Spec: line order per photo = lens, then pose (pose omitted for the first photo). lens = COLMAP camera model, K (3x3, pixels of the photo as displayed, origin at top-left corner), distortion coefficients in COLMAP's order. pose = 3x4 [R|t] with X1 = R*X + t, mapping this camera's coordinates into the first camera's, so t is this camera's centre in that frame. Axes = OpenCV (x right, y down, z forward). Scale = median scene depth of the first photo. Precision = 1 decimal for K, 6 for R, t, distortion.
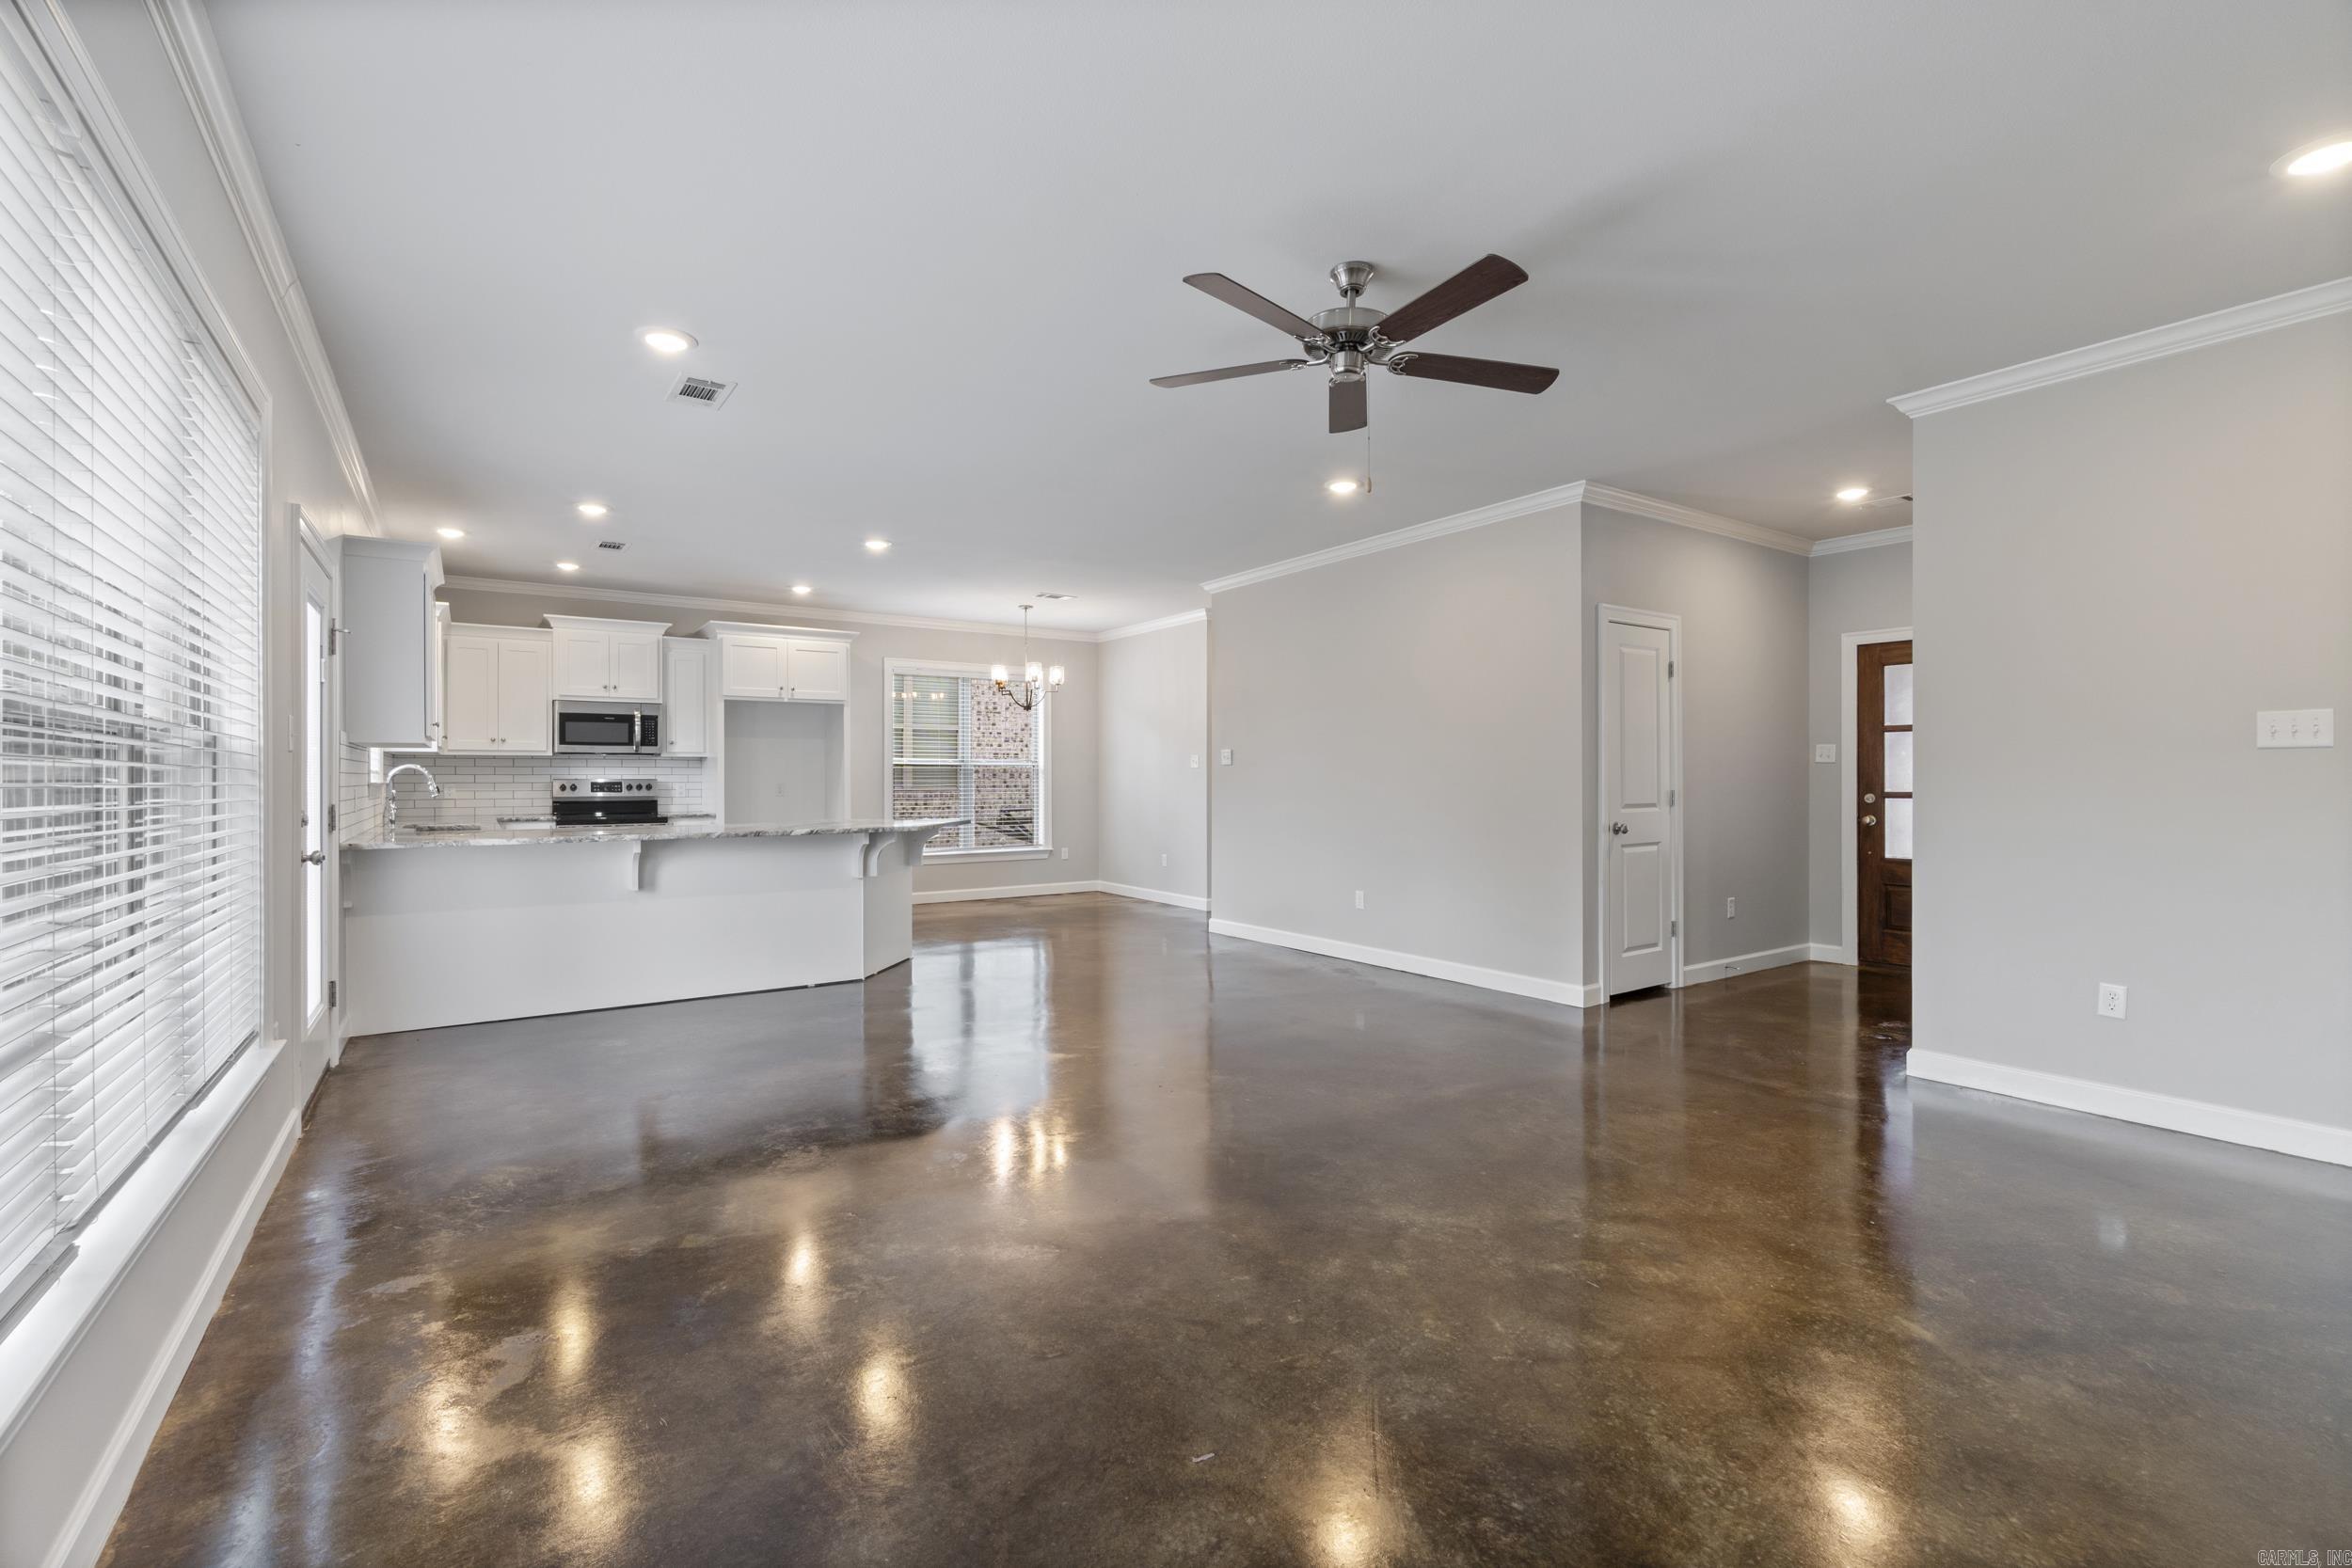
lens RADIAL K [[1017.2, 0, 1170.2], [0, 1017.2, 771.4], [0, 0, 1]] dist [-0.002418, 0.000528]
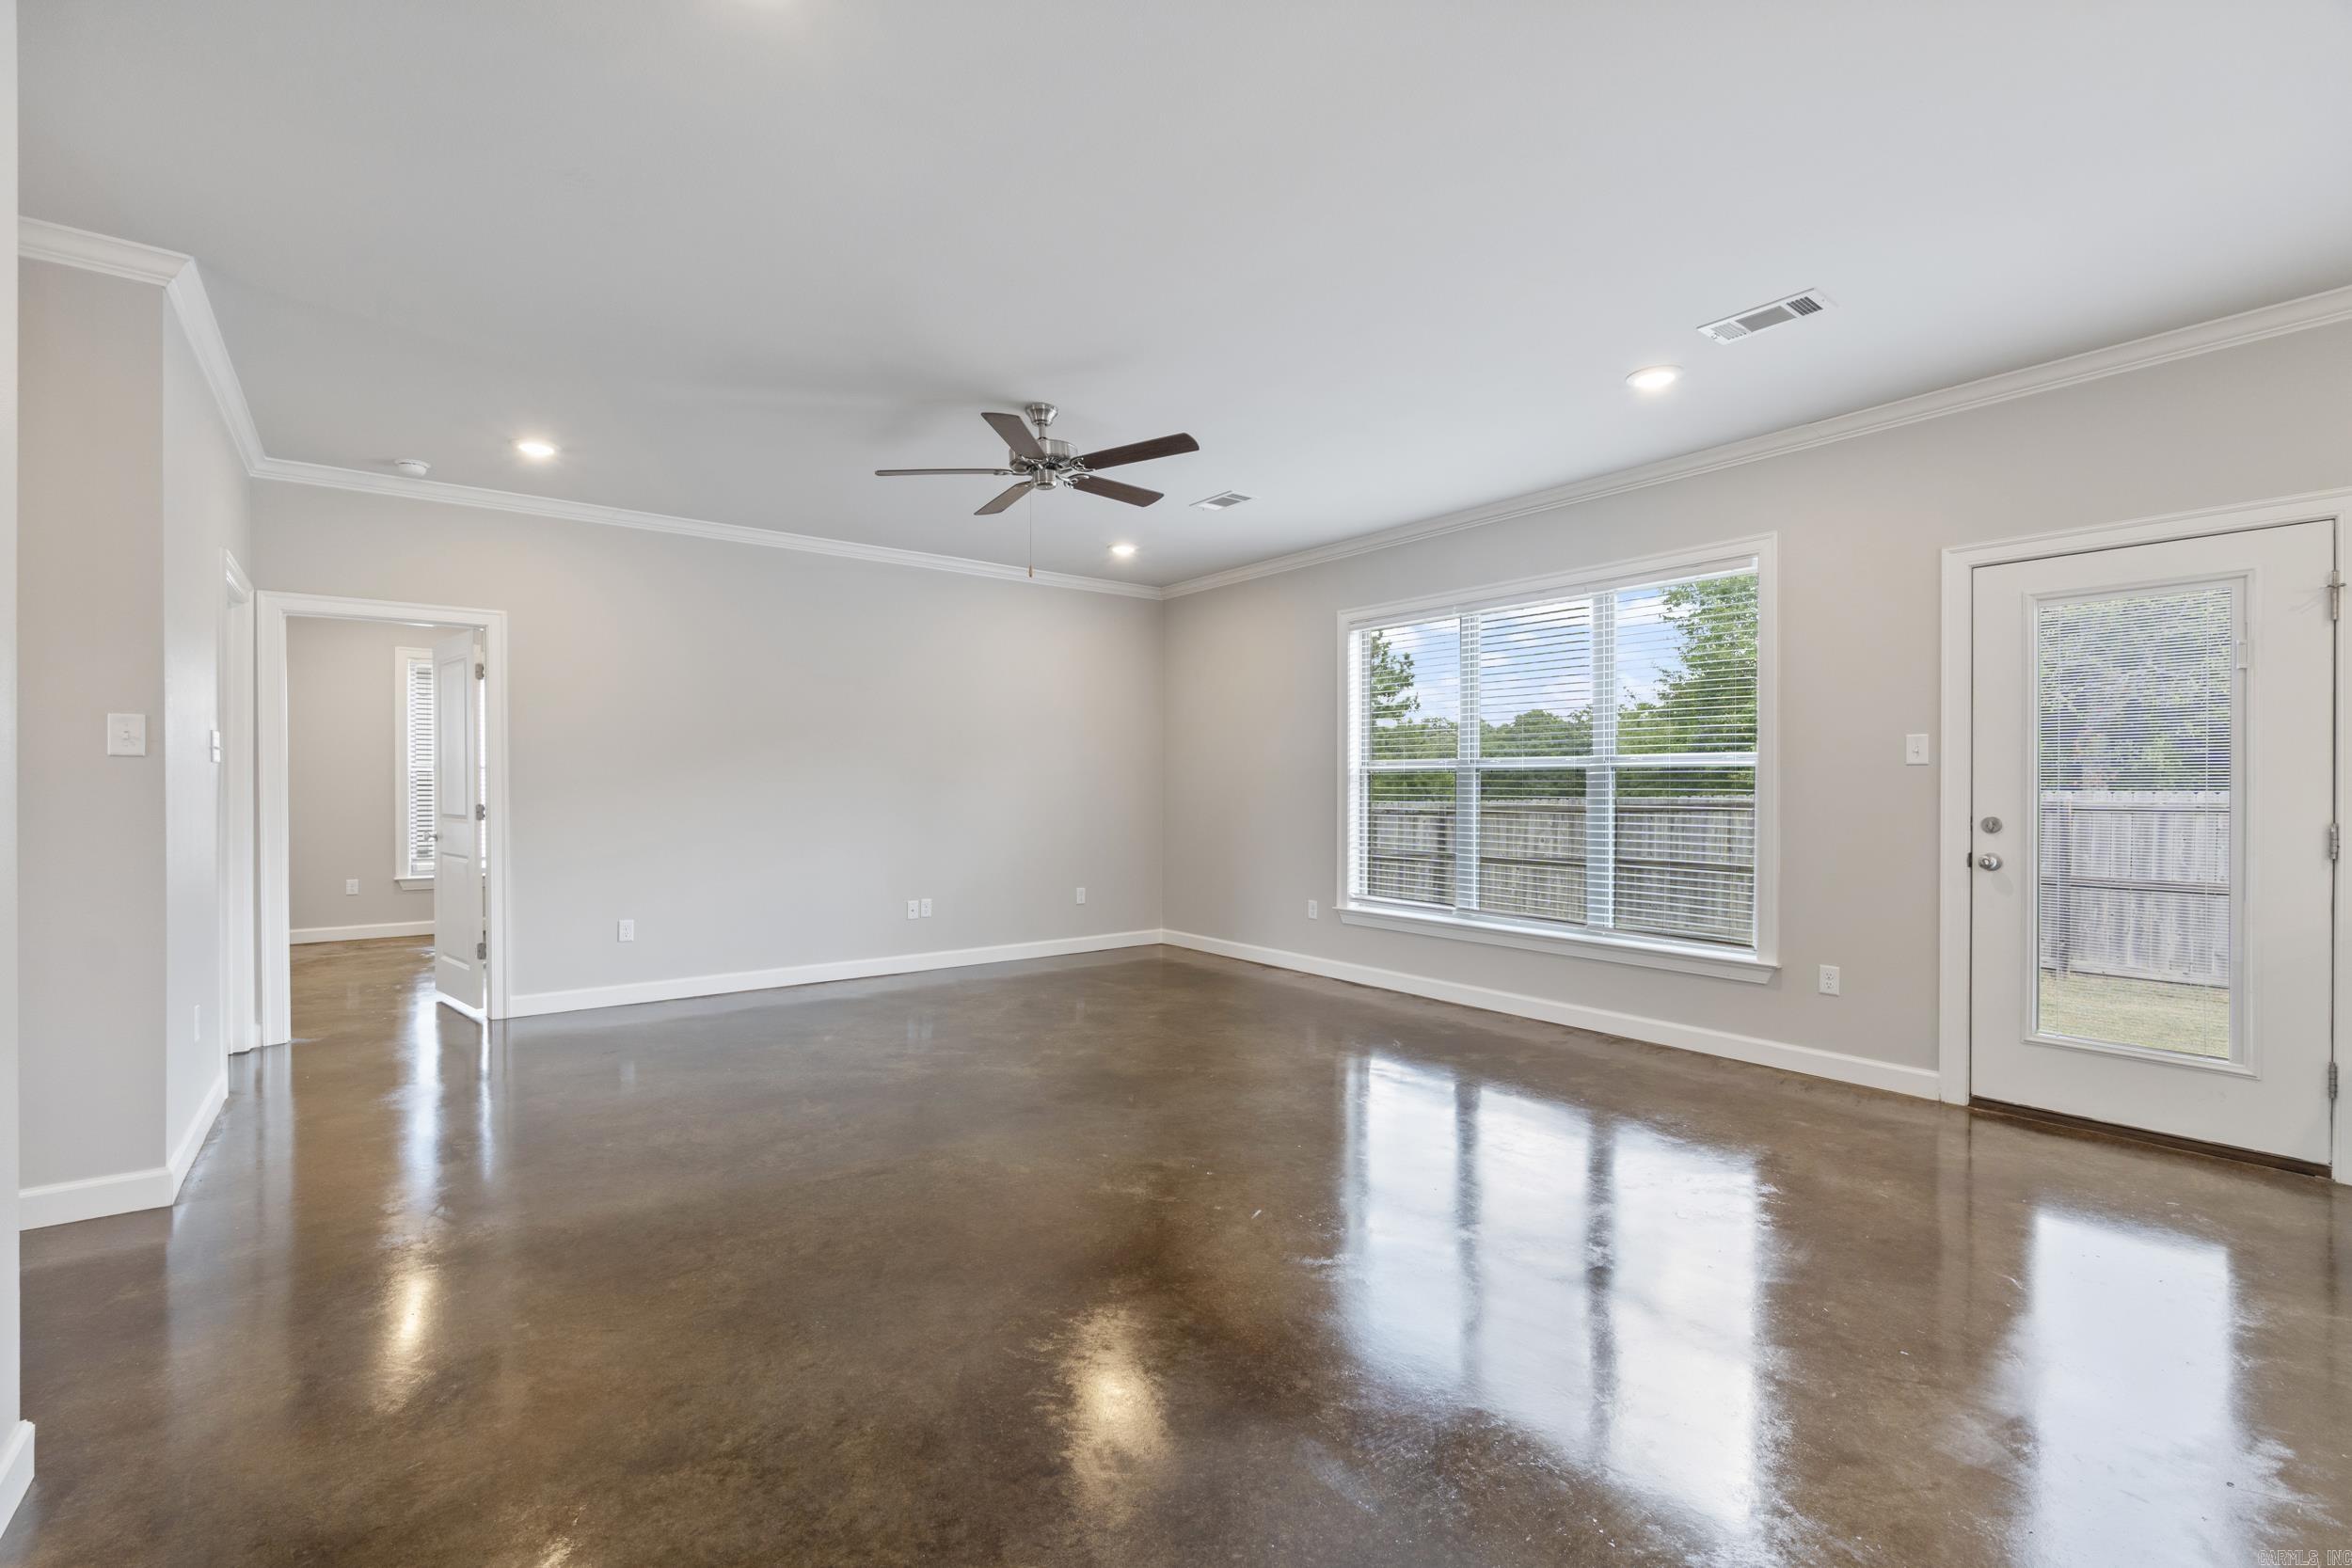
lens RADIAL K [[1029.4, 0, 1167.4], [0, 1029.4, 787.2], [0, 0, 1]] dist [0.000125, 0.000397]
pose [[-0.998546, 0.000925, -0.053901, 0.033822], [0.001155, 0.999990, -0.004234, 0.004169], [0.053897, -0.004290, -0.998537, 0.927736]]
